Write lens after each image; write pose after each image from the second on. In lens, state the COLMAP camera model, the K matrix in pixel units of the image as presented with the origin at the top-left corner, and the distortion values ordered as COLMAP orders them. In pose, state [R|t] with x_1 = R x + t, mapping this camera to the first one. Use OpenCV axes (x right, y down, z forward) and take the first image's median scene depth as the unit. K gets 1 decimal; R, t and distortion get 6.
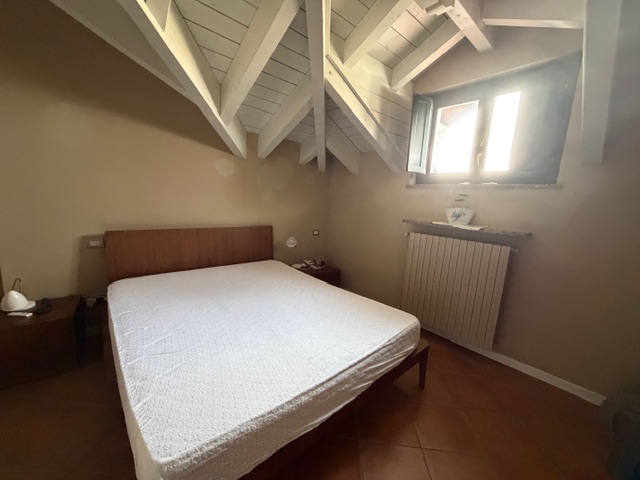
lens RADIAL K [[255.6, 0, 316.9], [0, 255.6, 239.9], [0, 0, 1]] dist [0.001308, -0.000267]
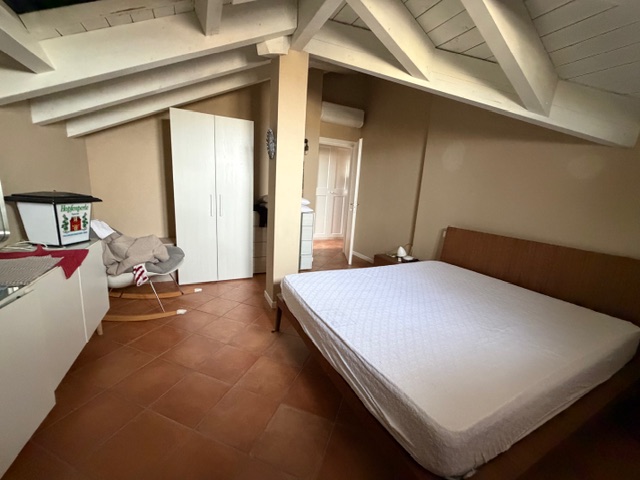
lens RADIAL K [[255.6, 0, 316.9], [0, 255.6, 239.9], [0, 0, 1]] dist [0.001308, -0.000267]
pose [[-0.249094, 0.120408, -0.960965, 0.709489], [-0.230036, 0.956489, 0.179476, -0.048284], [0.940763, 0.265763, -0.210557, 0.633680]]
